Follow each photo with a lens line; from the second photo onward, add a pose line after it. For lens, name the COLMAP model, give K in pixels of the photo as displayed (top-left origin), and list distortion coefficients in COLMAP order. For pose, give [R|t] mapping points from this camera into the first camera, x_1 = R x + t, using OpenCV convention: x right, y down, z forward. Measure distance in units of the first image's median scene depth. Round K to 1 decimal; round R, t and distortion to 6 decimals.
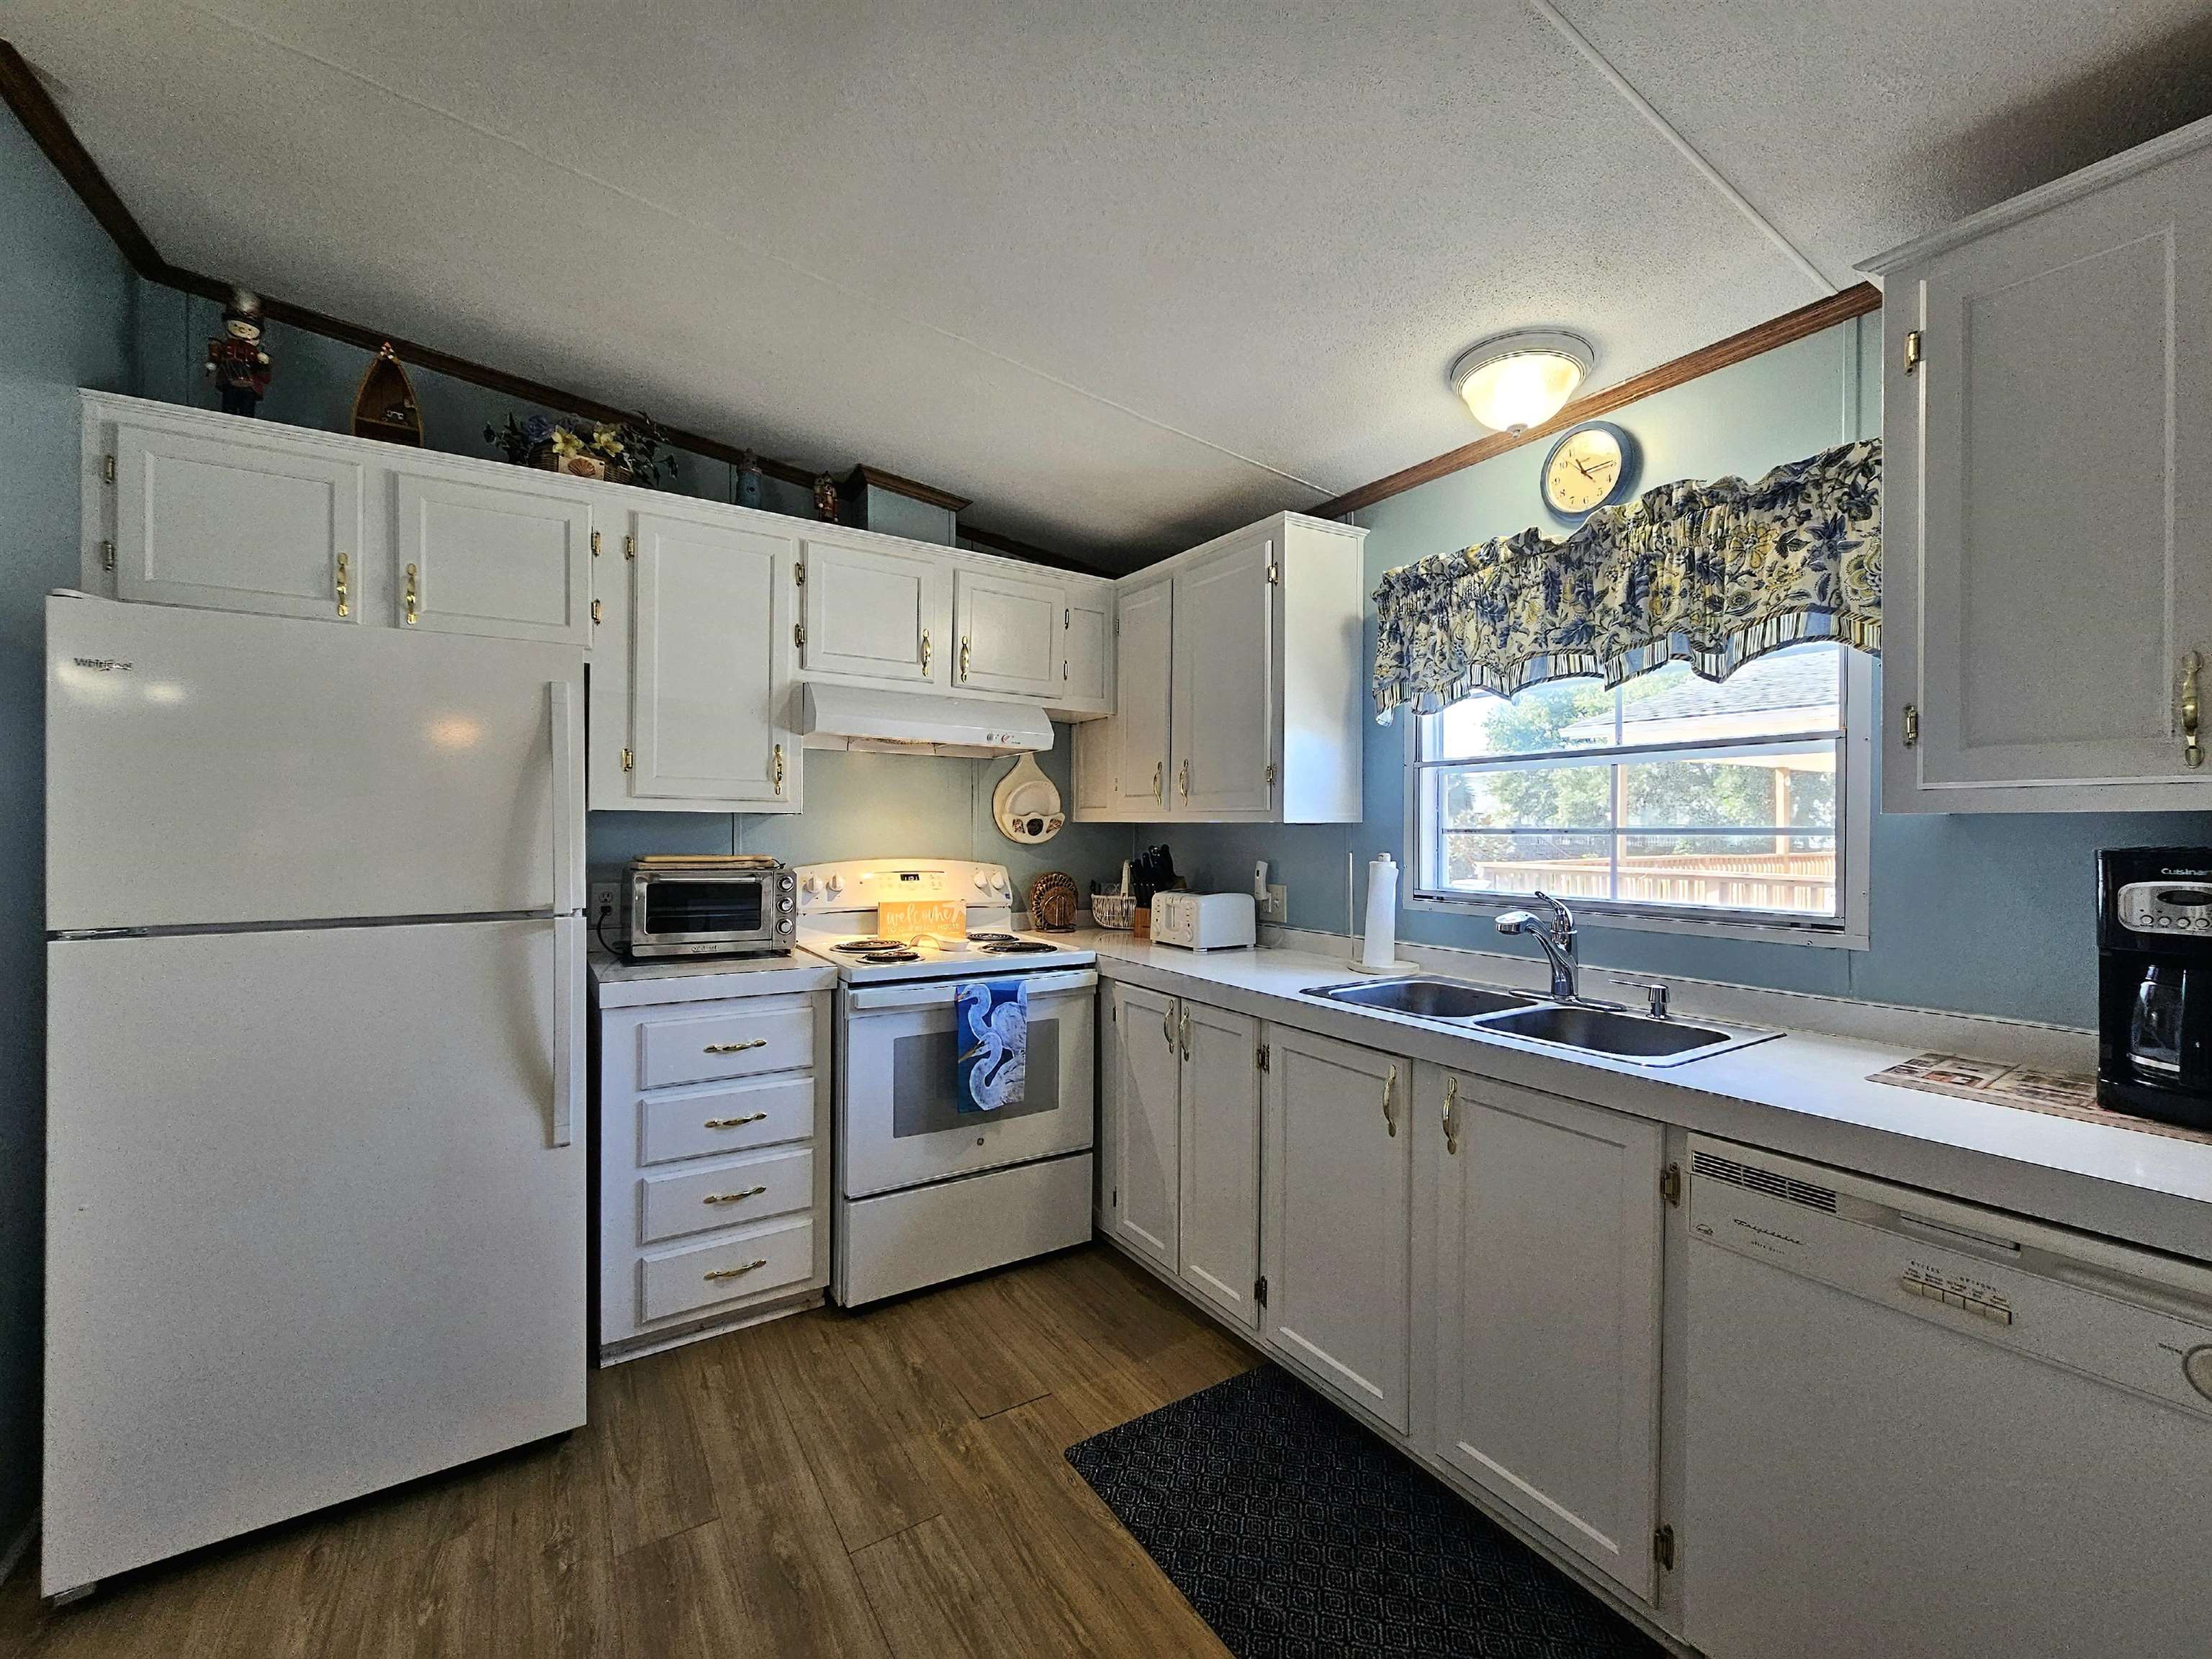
lens RADIAL K [[907.0, 0, 1106.0], [0, 907.0, 829.5], [0, 0, 1]] dist [-0.001748, -0.000073]
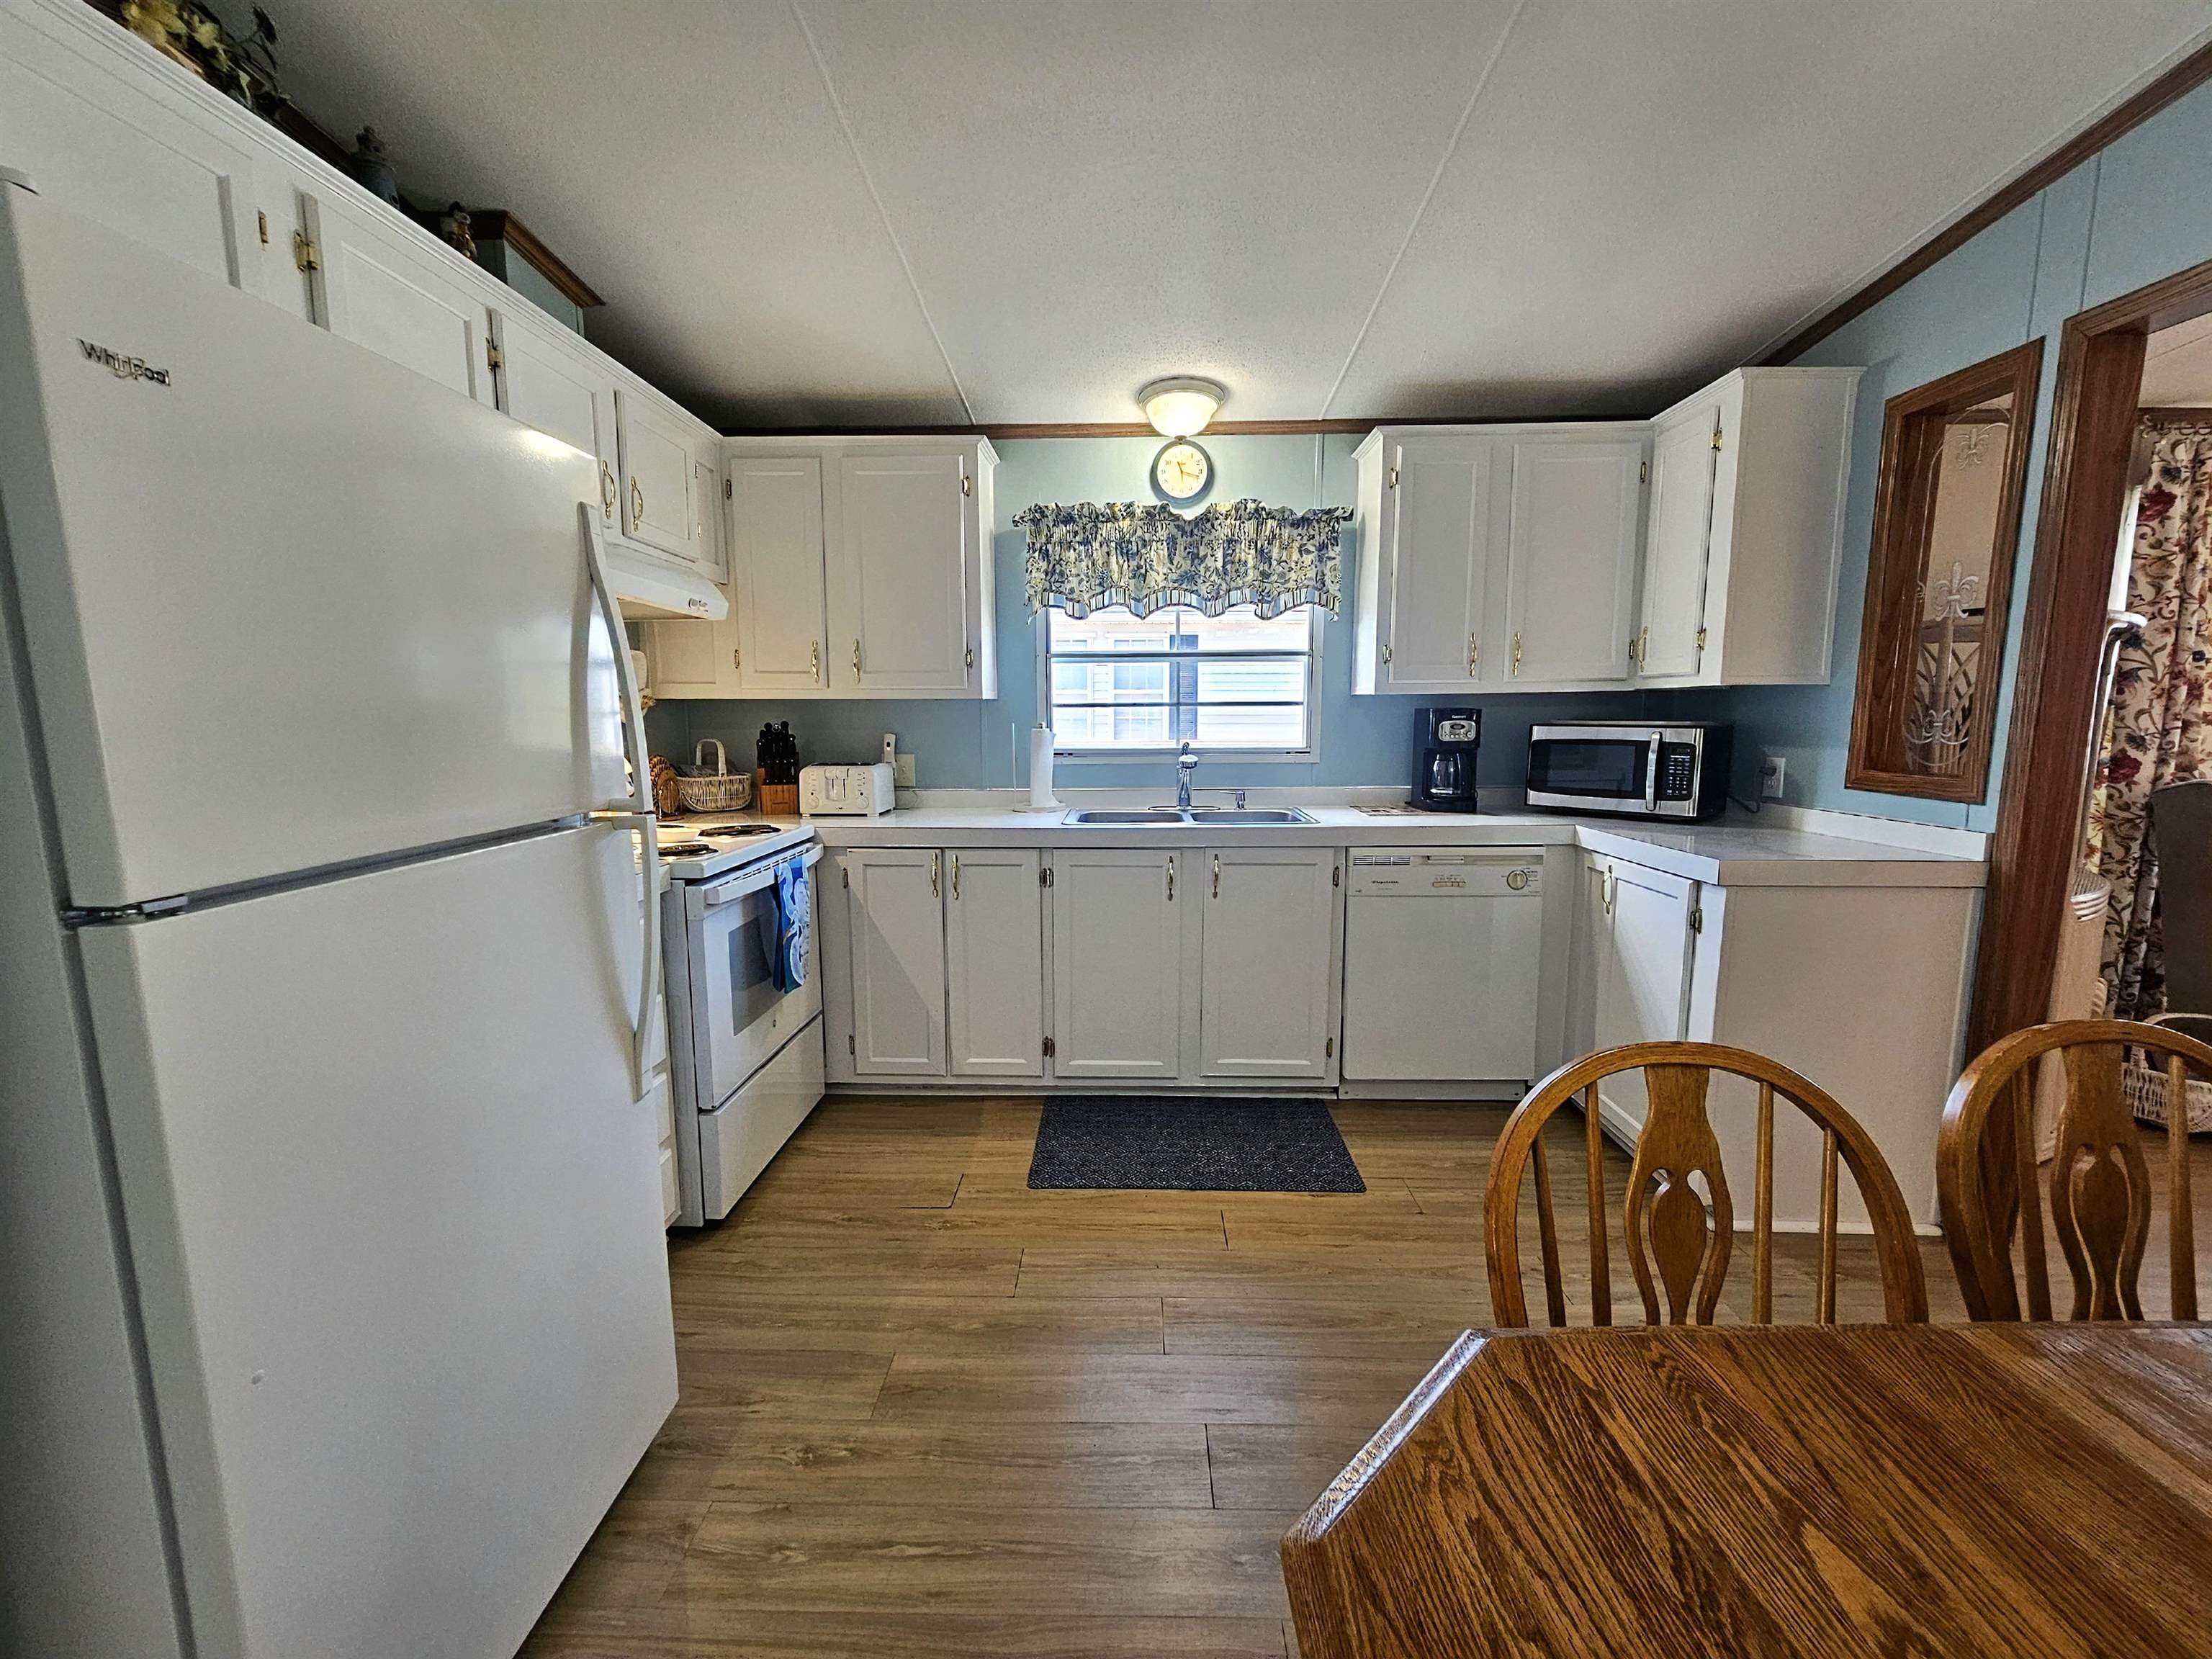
lens RADIAL K [[924.8, 0, 1106.0], [0, 924.8, 829.5], [0, 0, 1]] dist [-0.001952, -0.000403]
pose [[0.555696, -0.114033, 0.823528, -0.786867], [0.008782, 0.991299, 0.131338, 0.004801], [-0.831339, -0.065752, 0.551862, 0.163638]]
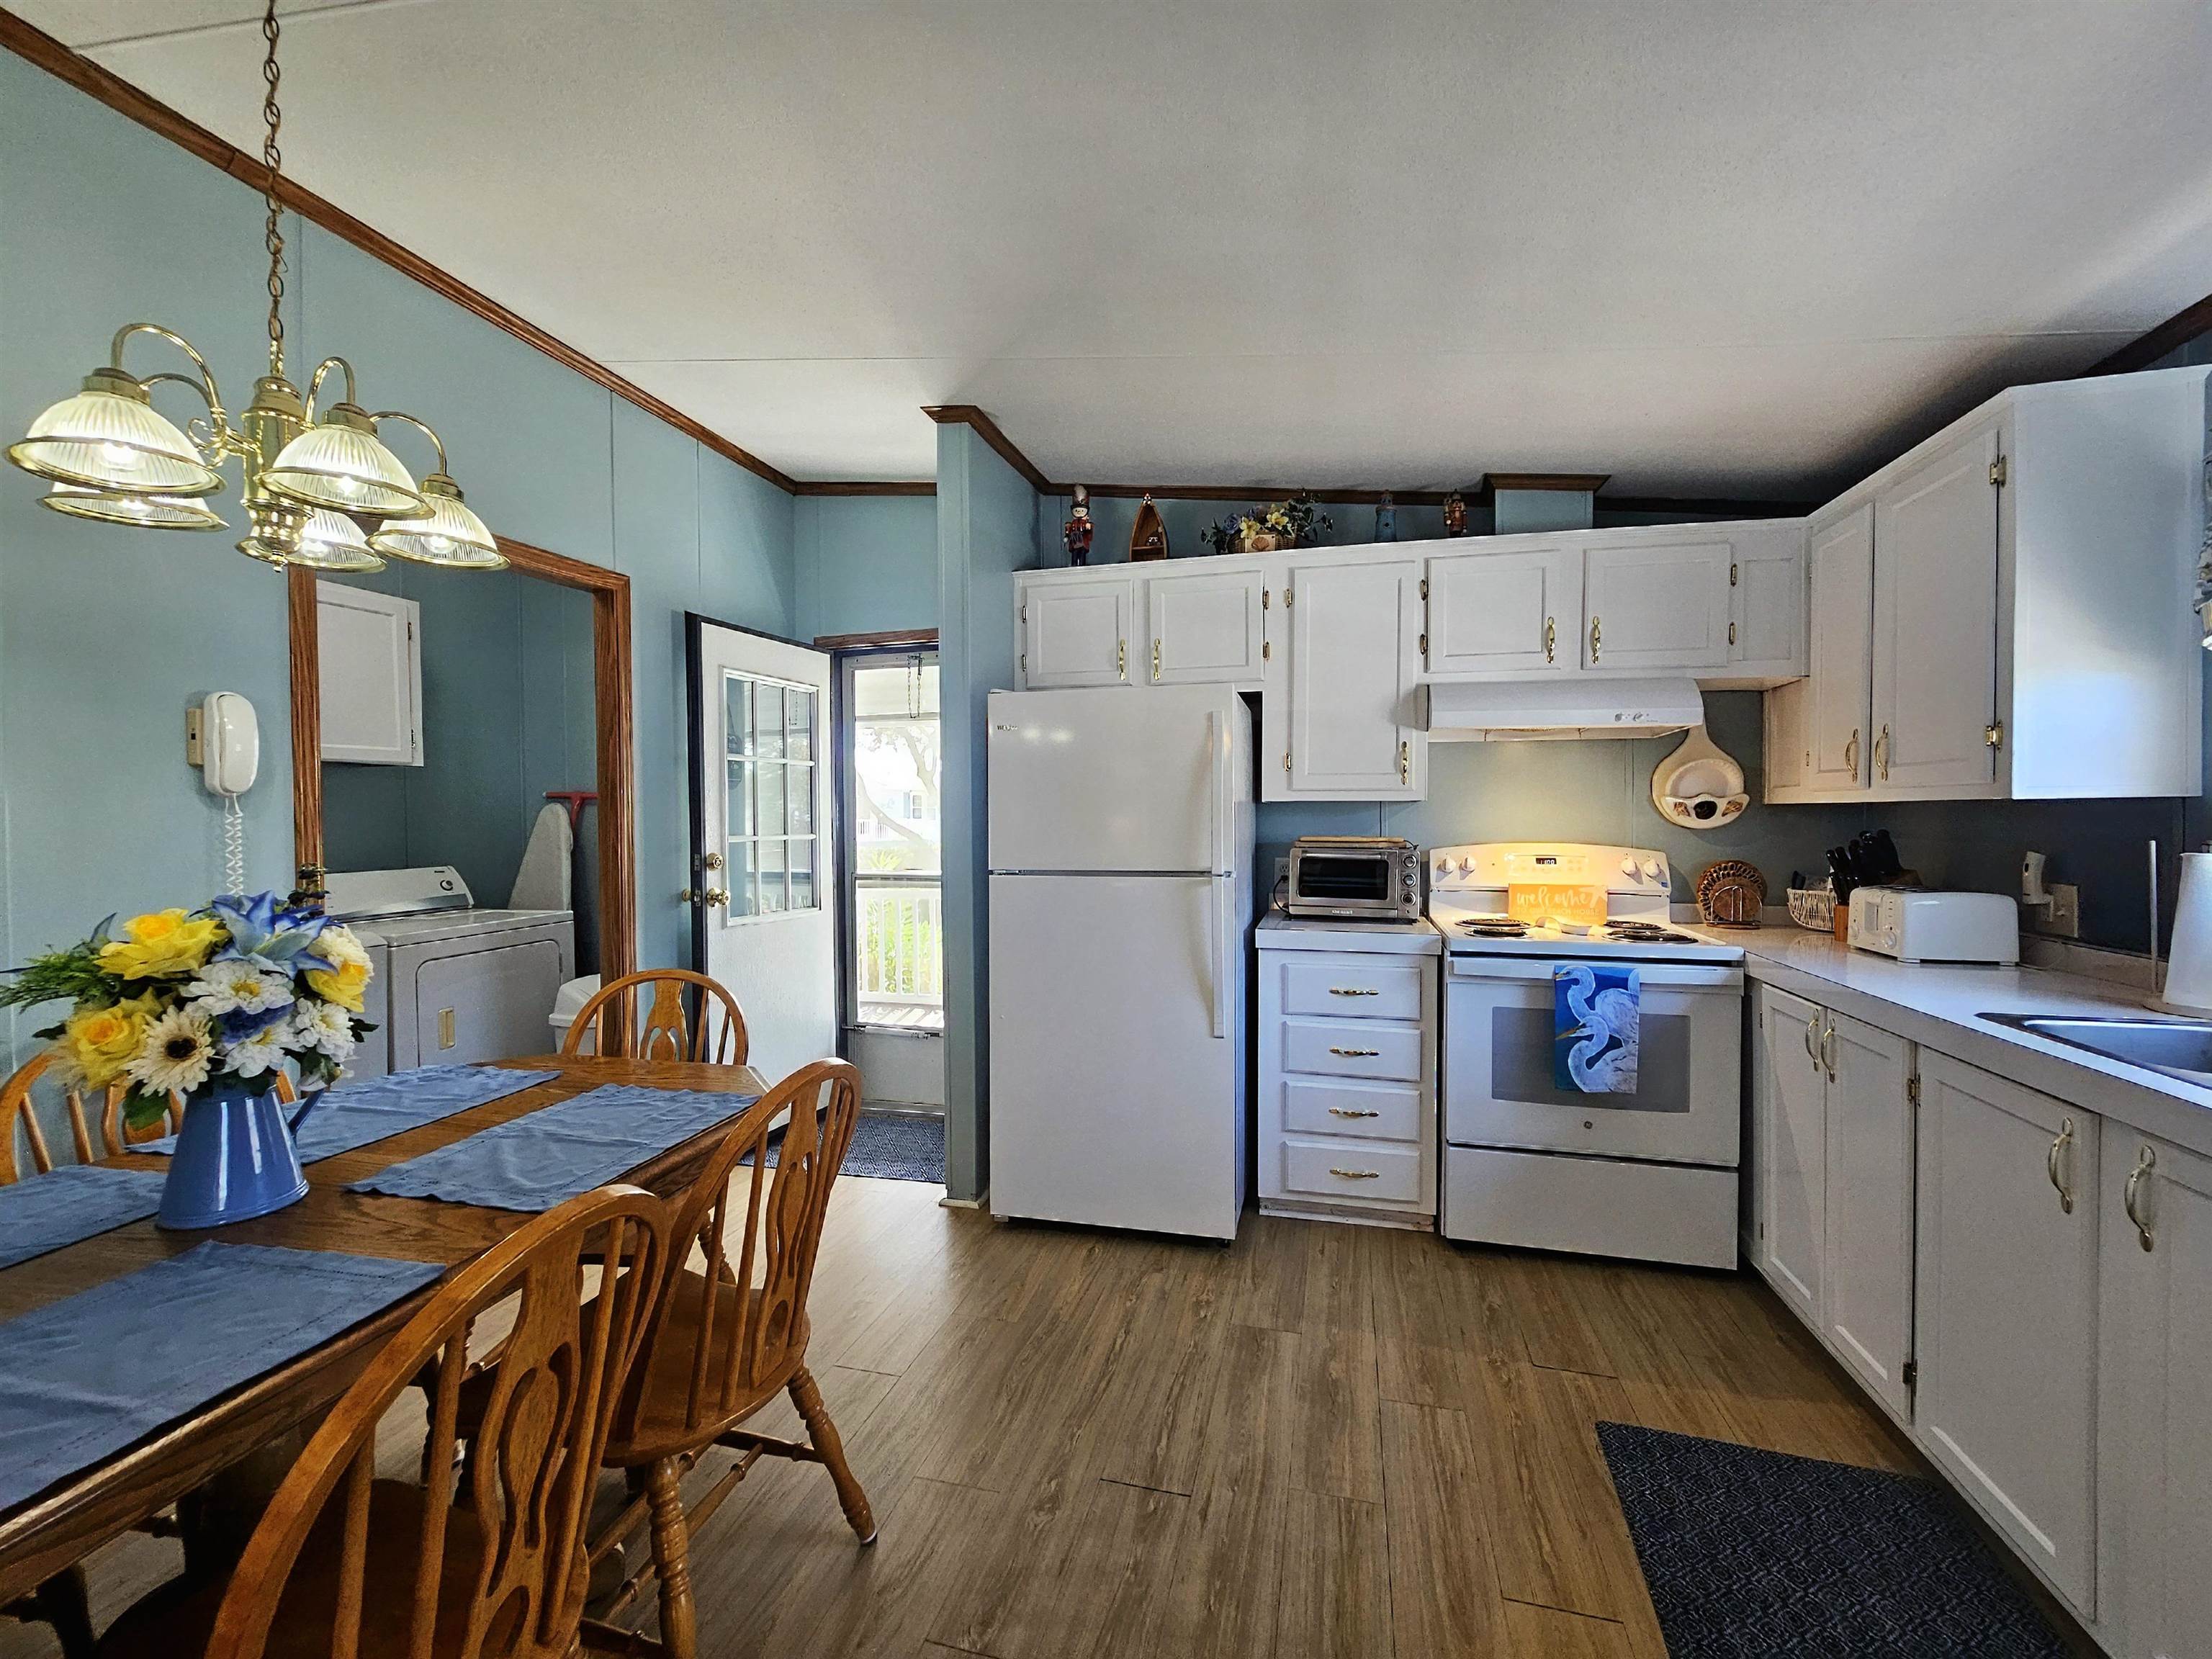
lens RADIAL K [[907.0, 0, 1106.0], [0, 907.0, 829.5], [0, 0, 1]] dist [-0.001748, -0.000073]
pose [[0.676081, 0.001919, -0.736825, 0.250665], [0.006094, 0.999948, 0.008196, 0.007467], [0.736802, -0.010032, 0.676034, -0.068832]]
